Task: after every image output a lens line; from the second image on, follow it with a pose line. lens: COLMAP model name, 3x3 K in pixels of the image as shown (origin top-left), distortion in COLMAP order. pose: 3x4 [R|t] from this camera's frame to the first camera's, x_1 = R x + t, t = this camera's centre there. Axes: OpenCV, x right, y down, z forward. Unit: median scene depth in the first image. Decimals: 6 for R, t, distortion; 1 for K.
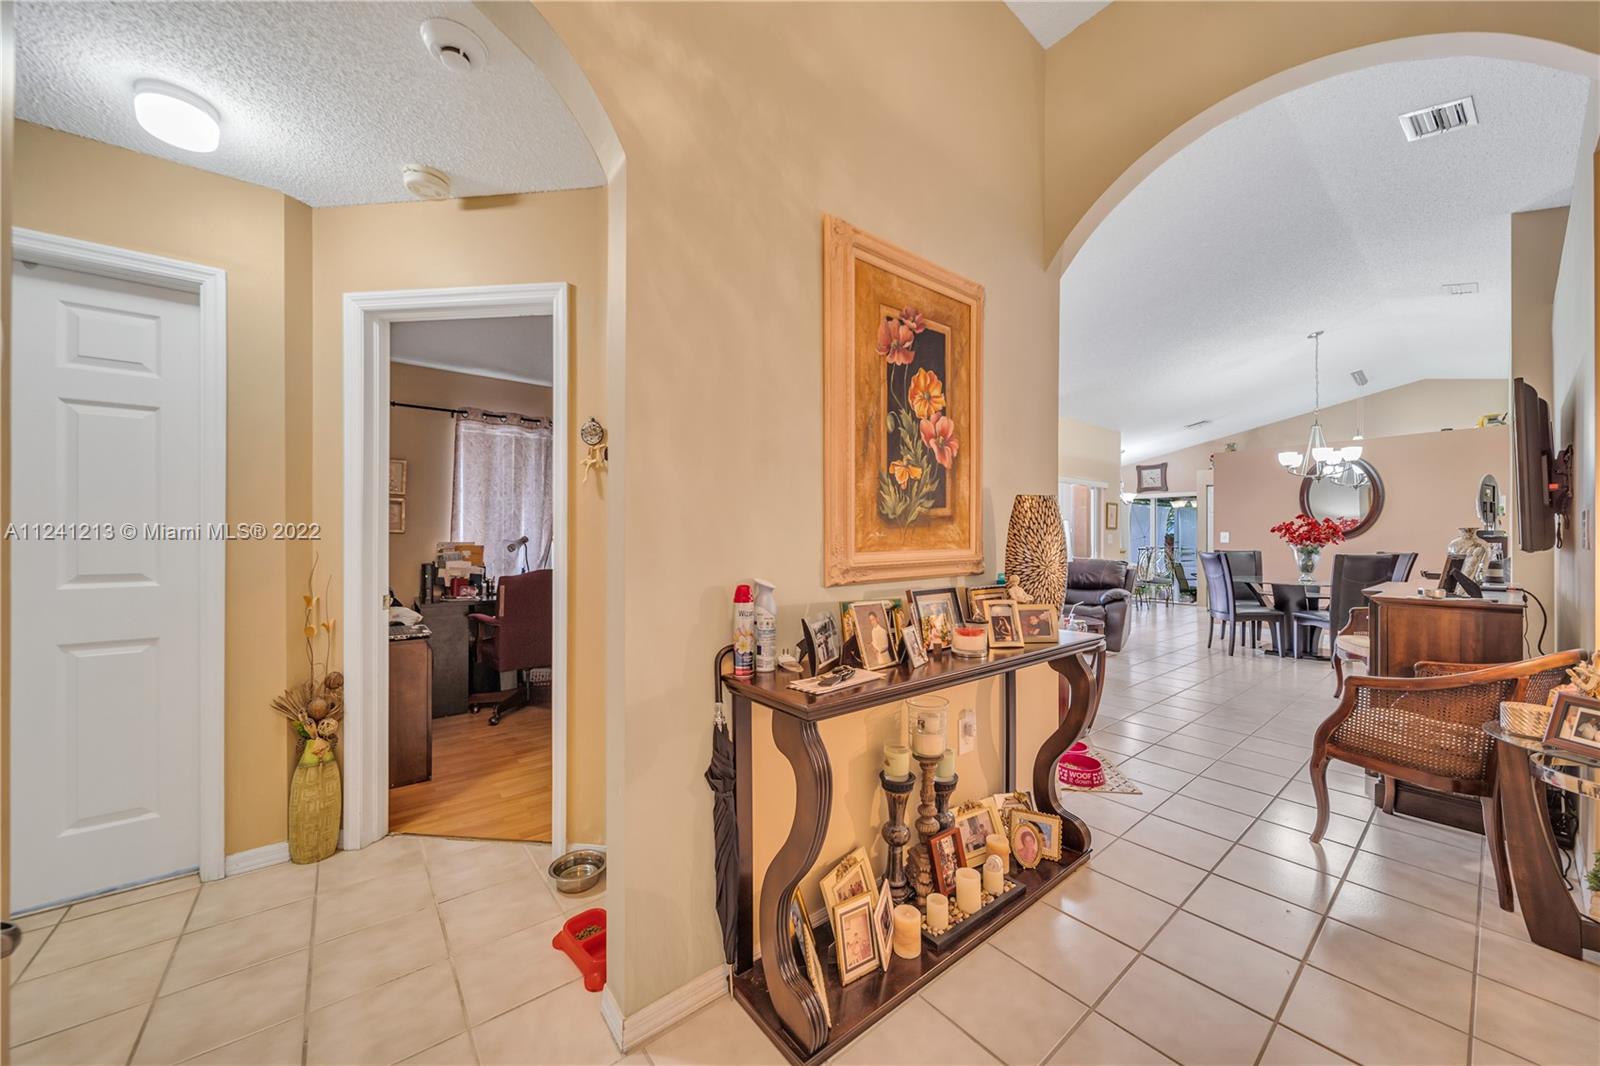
lens RADIAL K [[566.5, 0, 805.5], [0, 566.5, 534.2], [0, 0, 1]] dist [0.000197, -0.000469]
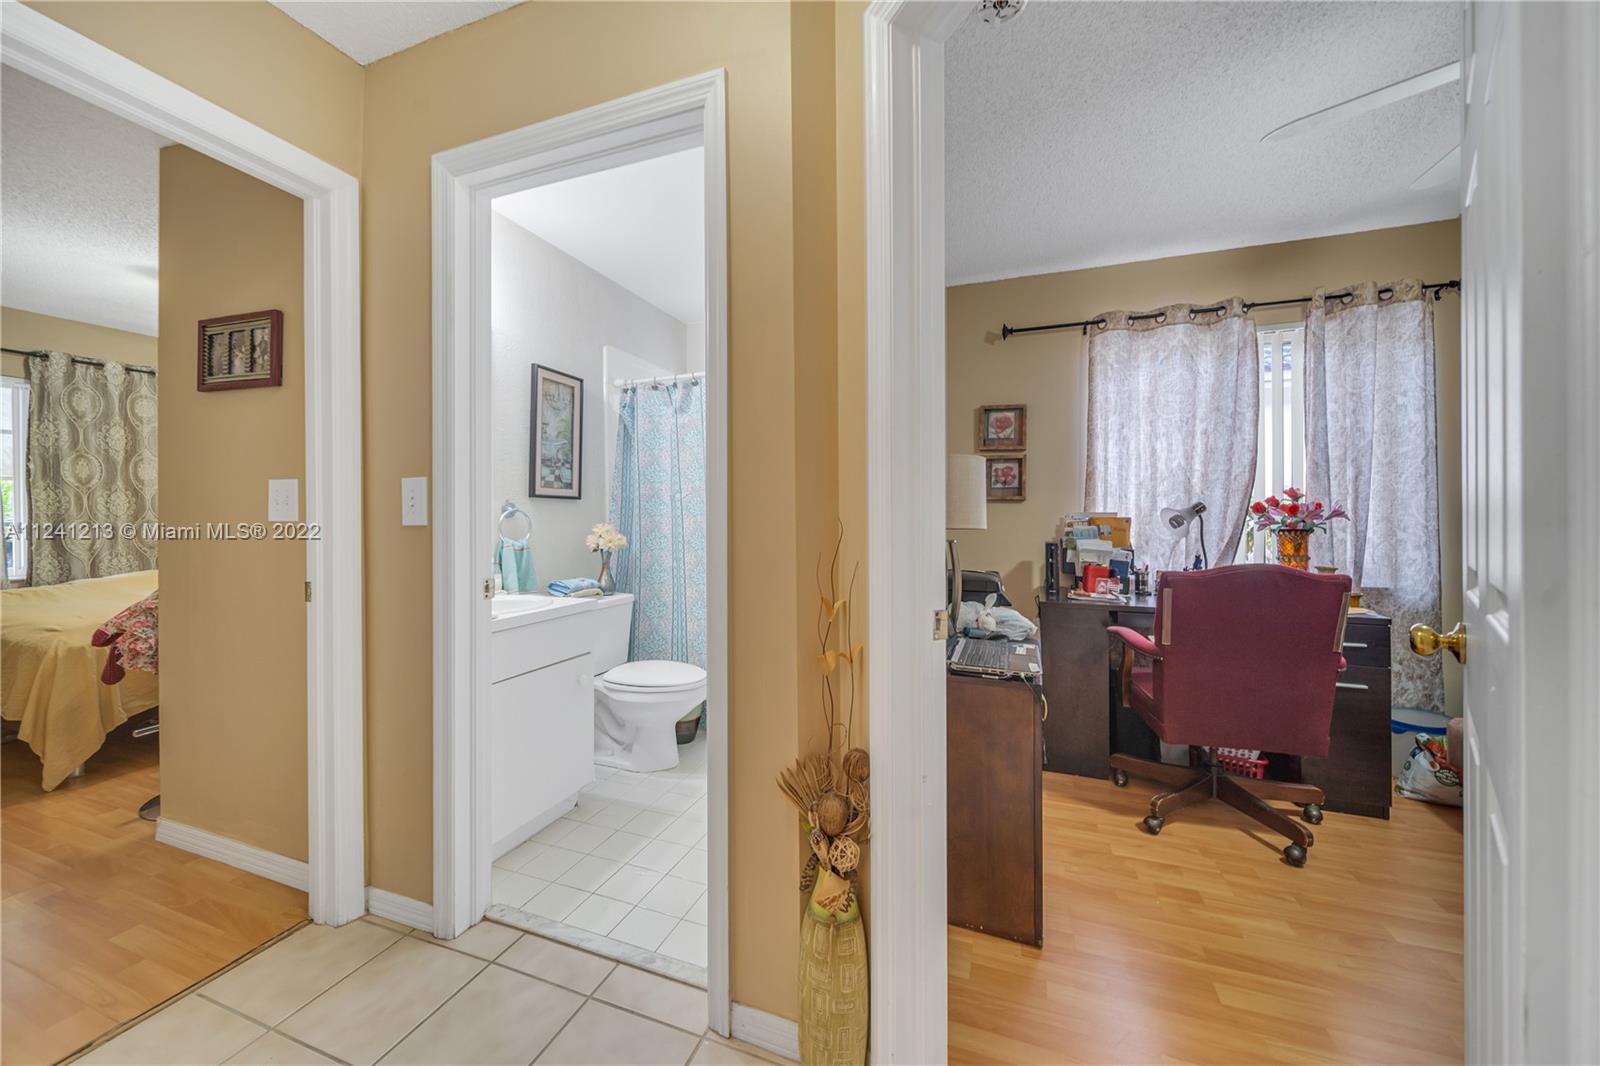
lens RADIAL K [[566.5, 0, 802.0], [0, 566.5, 514.1], [0, 0, 1]] dist [0.000197, -0.000469]
pose [[0.512005, -0.001354, -0.858981, -0.267364], [0.006584, 0.999976, 0.002348, 0.015745], [0.858957, -0.006858, 0.512001, 0.451968]]
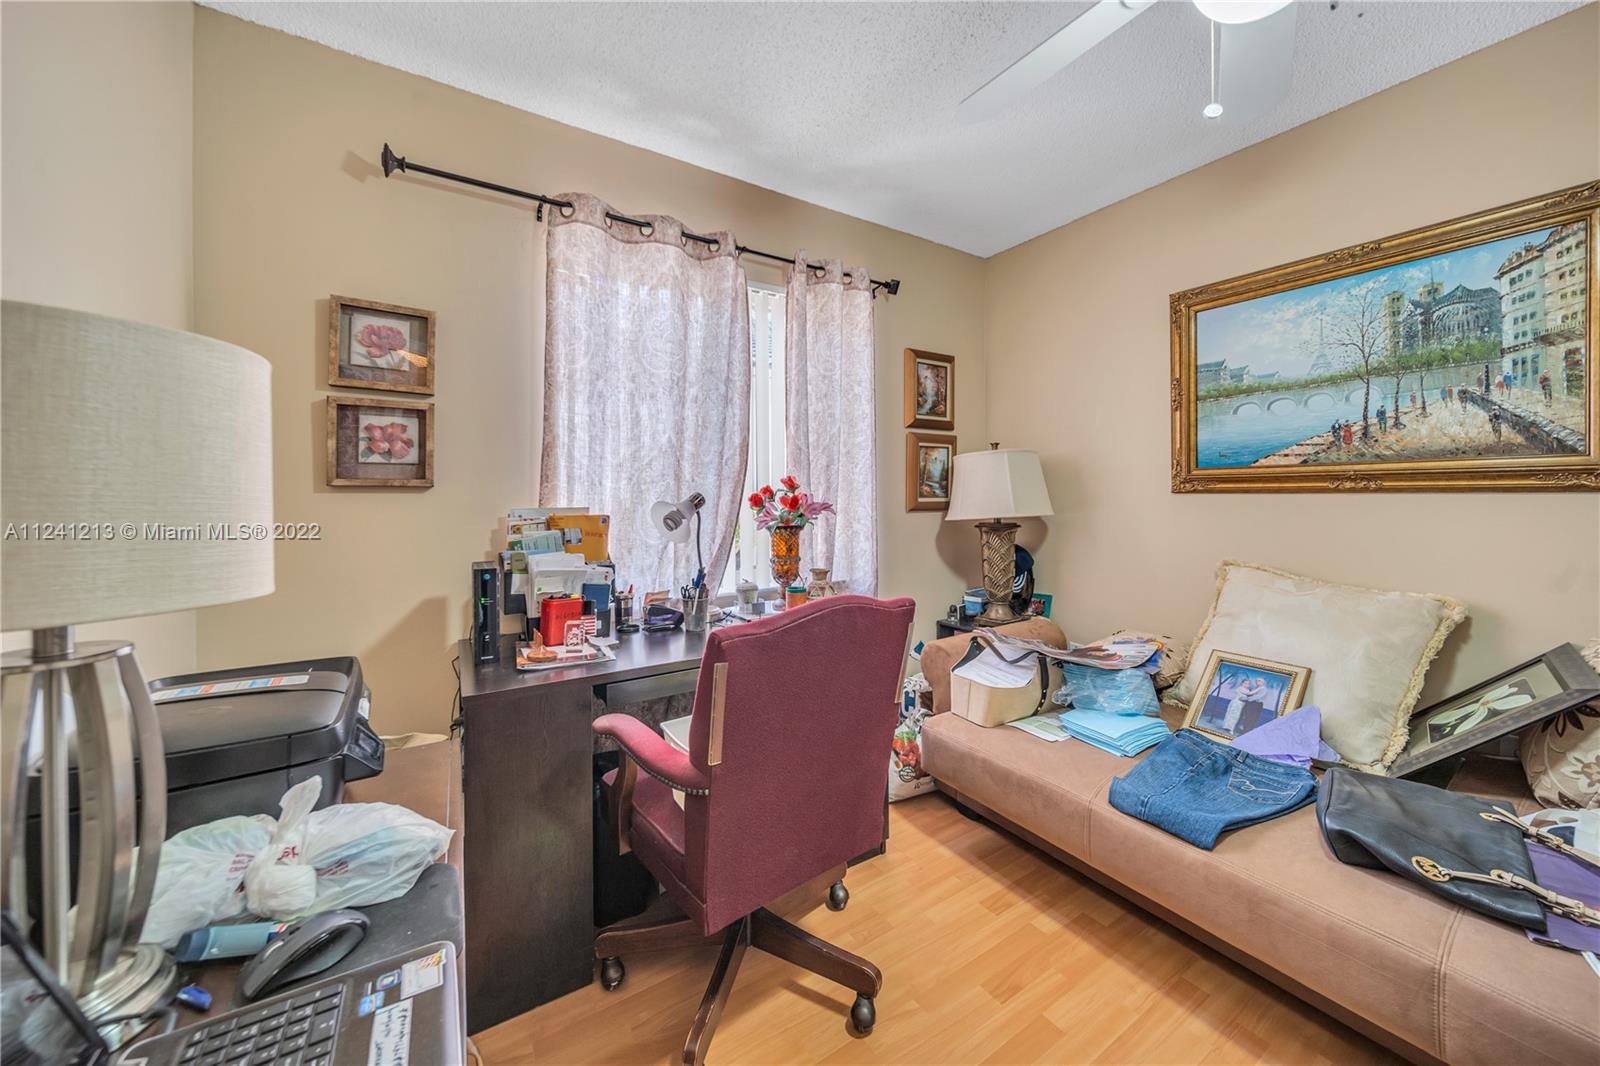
lens RADIAL K [[566.5, 0, 804.3], [0, 566.5, 490.2], [0, 0, 1]] dist [0.000197, -0.000469]
pose [[0.995792, -0.008264, -0.091264, -0.510227], [0.008251, 0.999966, -0.000521, 0.002571], [0.091265, -0.000234, 0.995827, 0.781354]]
